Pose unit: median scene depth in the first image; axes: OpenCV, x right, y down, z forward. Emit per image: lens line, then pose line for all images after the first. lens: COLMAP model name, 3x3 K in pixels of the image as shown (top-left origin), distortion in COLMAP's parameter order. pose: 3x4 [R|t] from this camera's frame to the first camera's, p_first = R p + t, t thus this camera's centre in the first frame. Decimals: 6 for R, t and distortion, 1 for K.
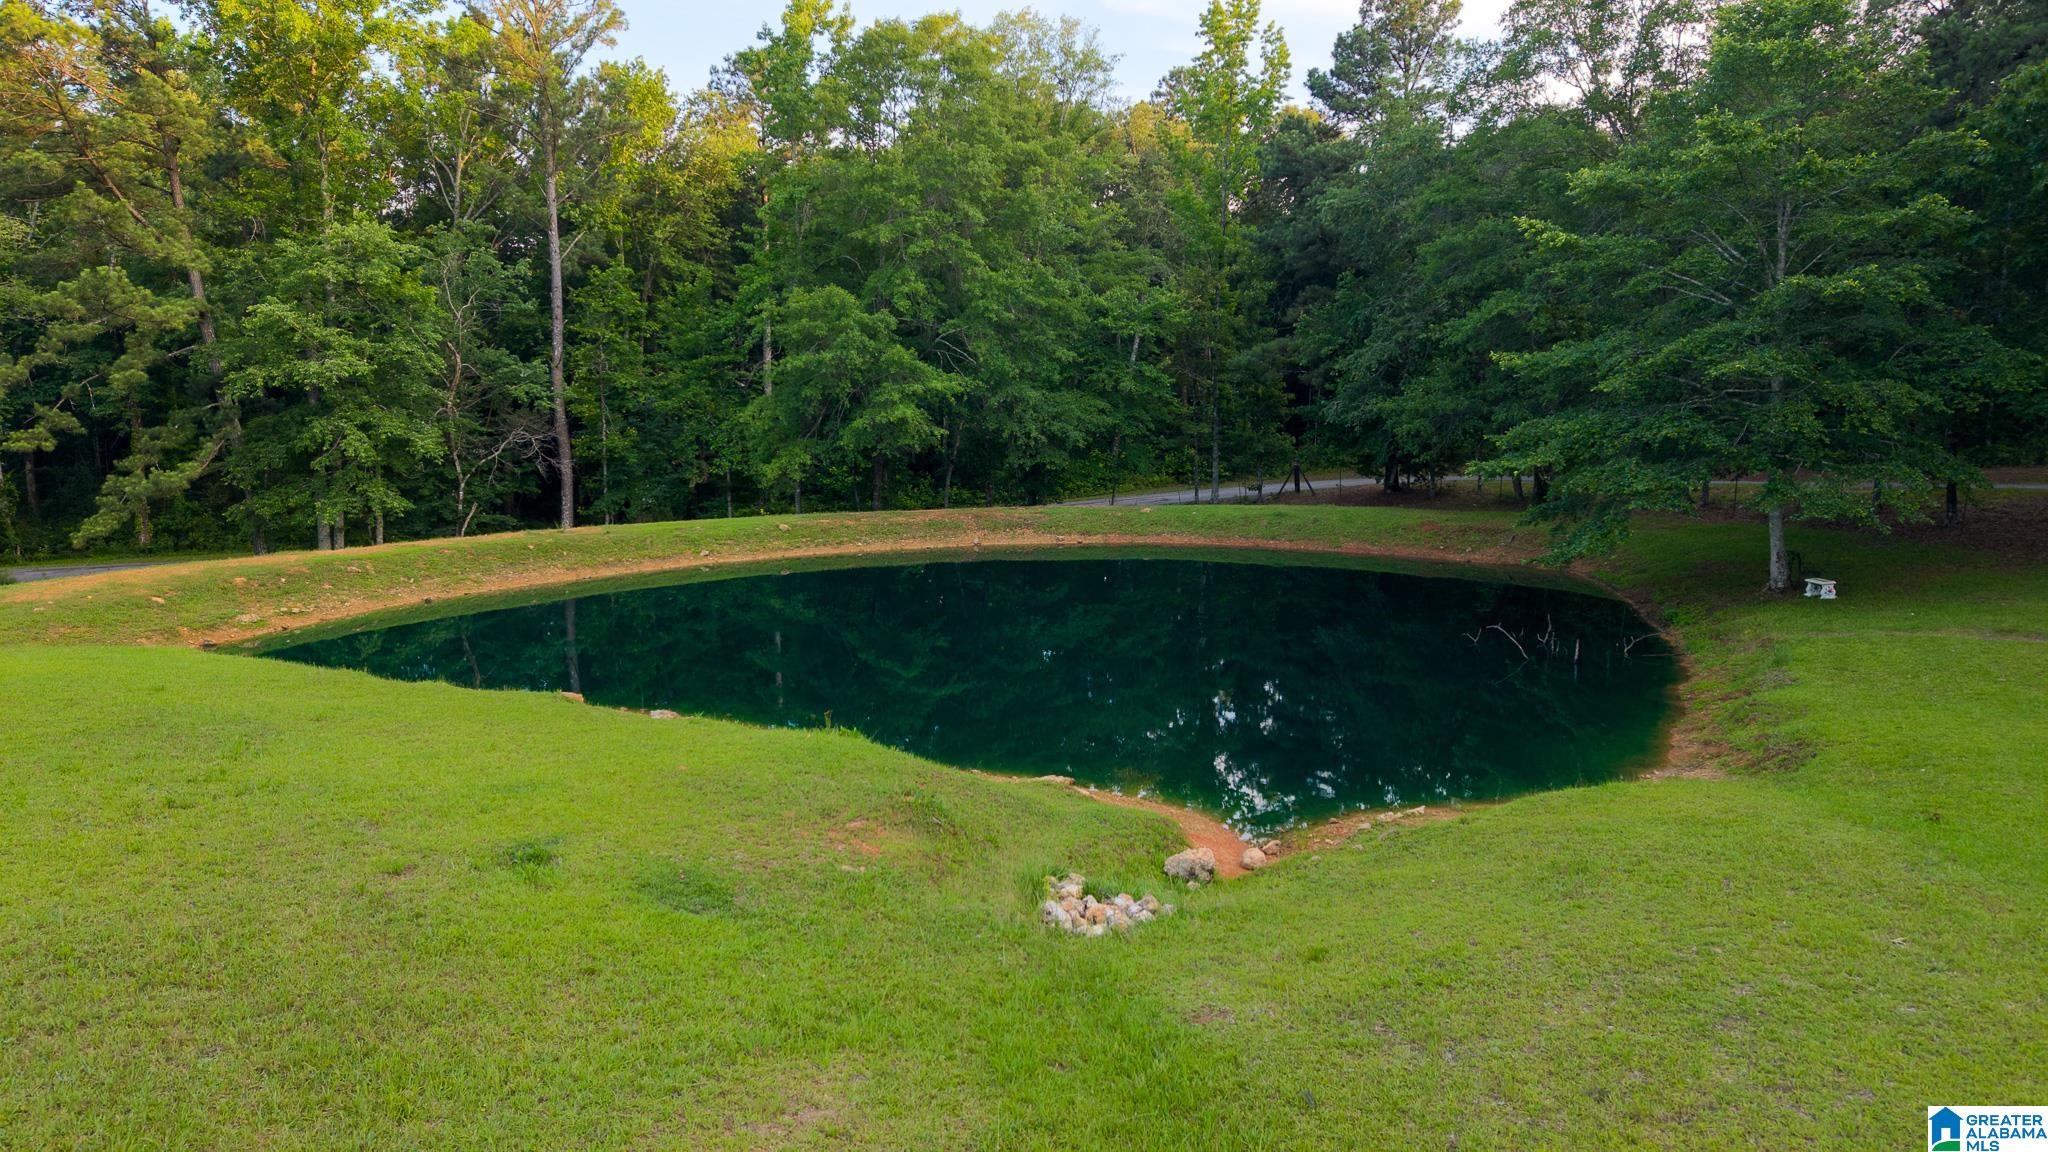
lens RADIAL K [[1345.8, 0, 1024.0], [0, 1345.8, 576.0], [0, 0, 1]] dist [0.028322, -0.032177]
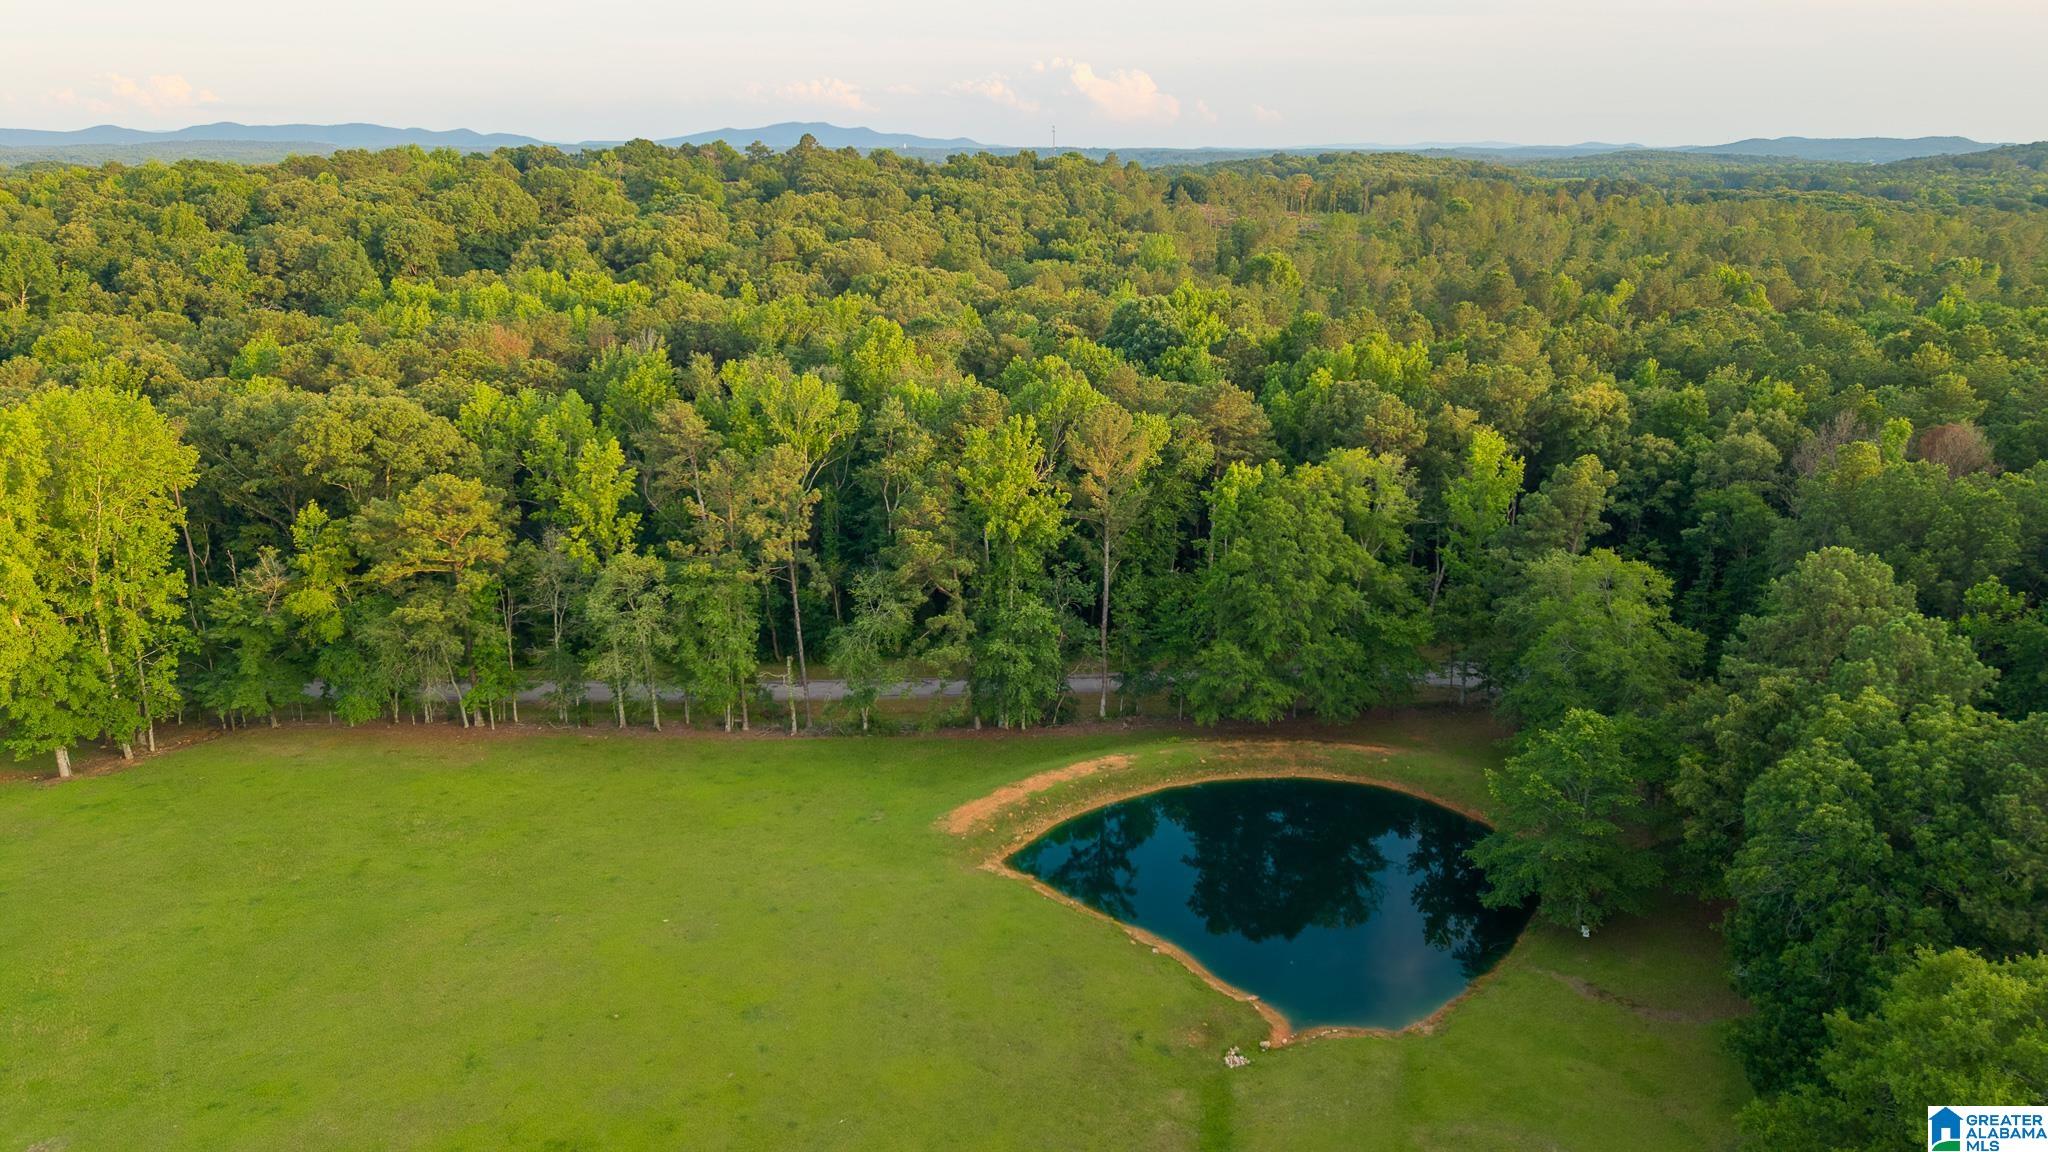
lens RADIAL K [[1345.8, 0, 1024.0], [0, 1345.8, 576.0], [0, 0, 1]] dist [0.028322, -0.032177]
pose [[0.942440, 0.094375, -0.320780, 0.215534], [-0.040344, 0.984428, 0.171094, -0.680888], [0.331932, -0.148304, 0.931572, -1.080150]]
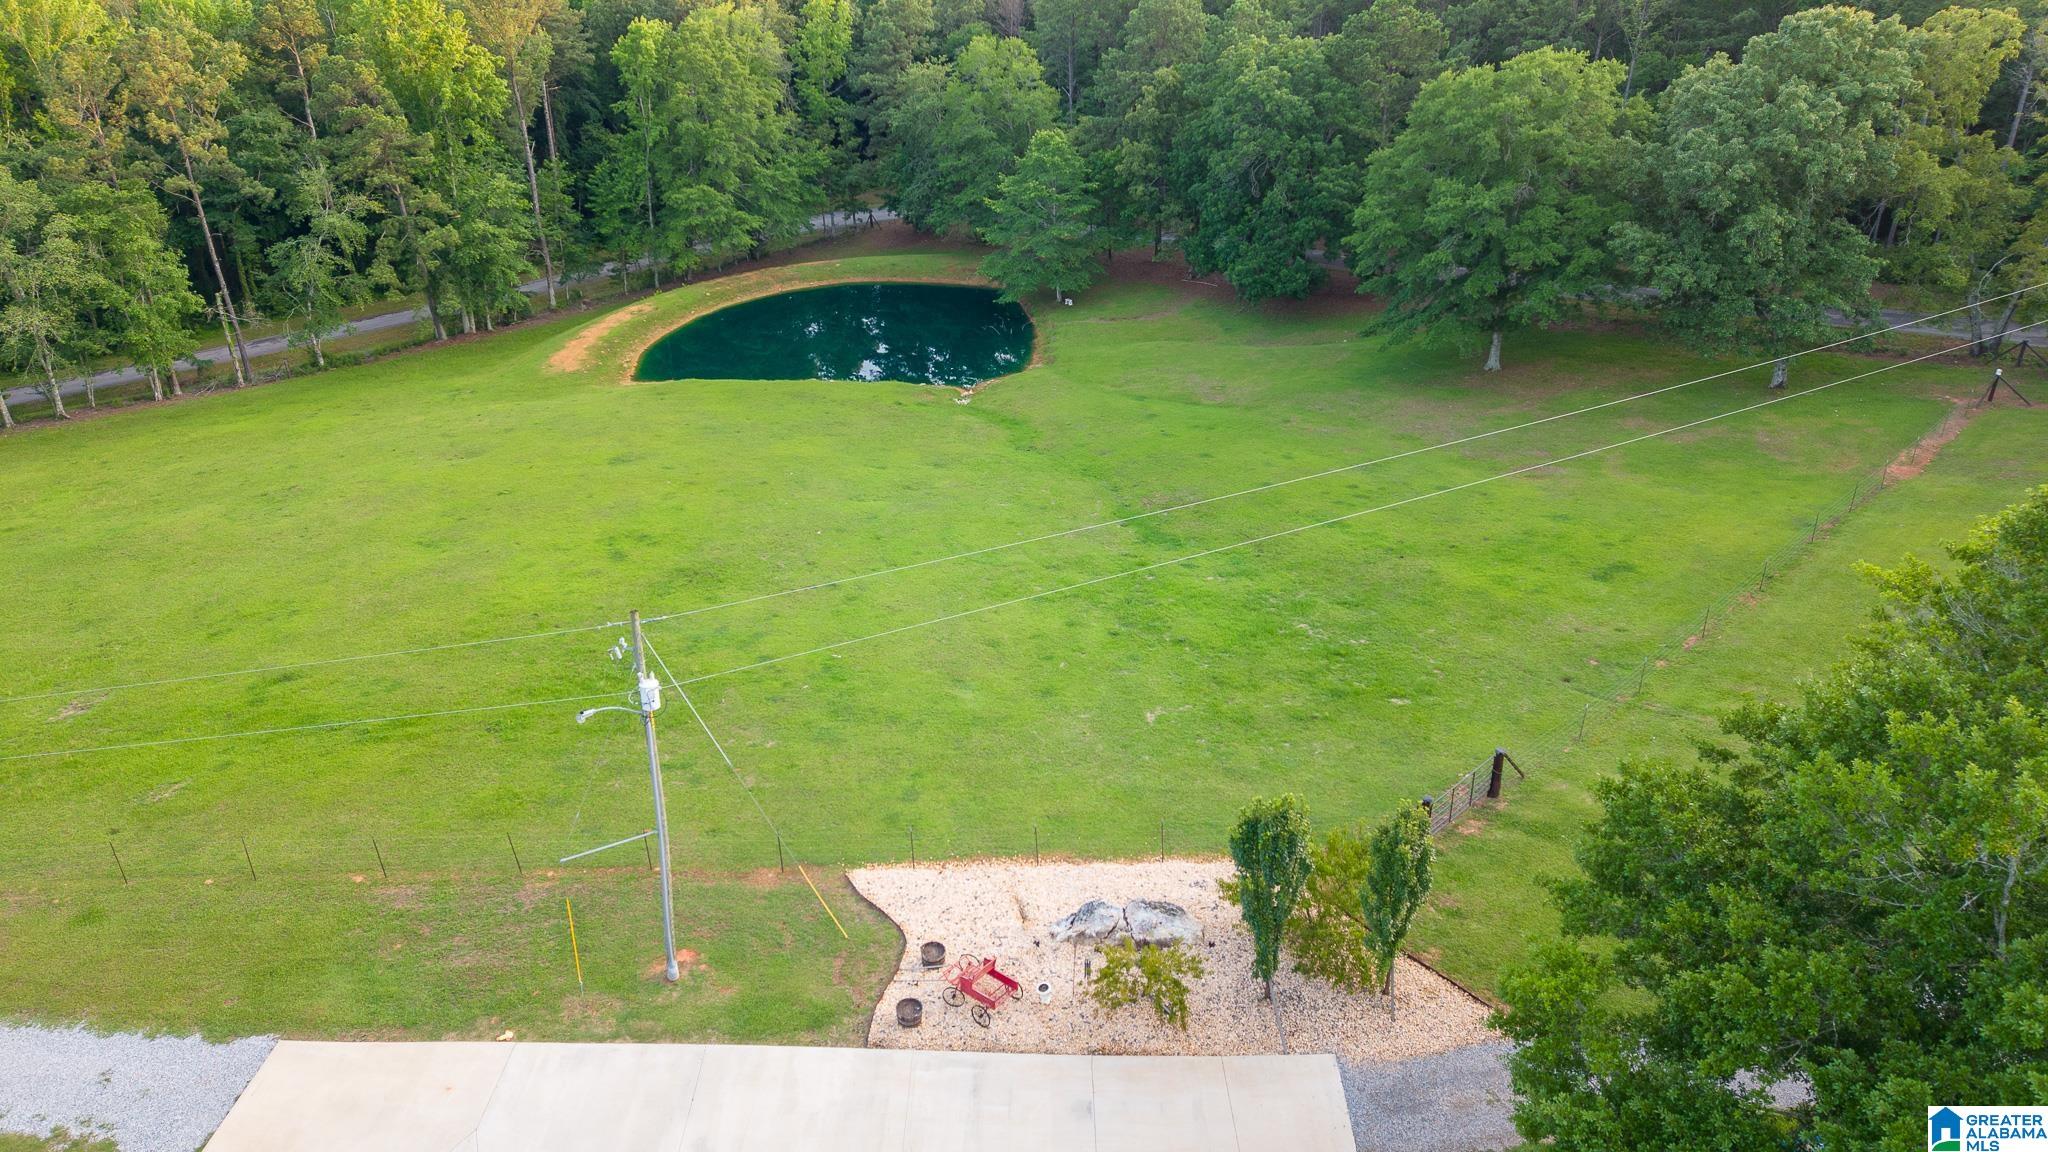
lens RADIAL K [[1345.8, 0, 1024.0], [0, 1345.8, 576.0], [0, 0, 1]] dist [0.028322, -0.032177]
pose [[0.906679, -0.193468, 0.374837, -0.659174], [0.061887, 0.940012, 0.335481, -0.334407], [-0.417256, -0.280976, 0.864263, -1.474078]]
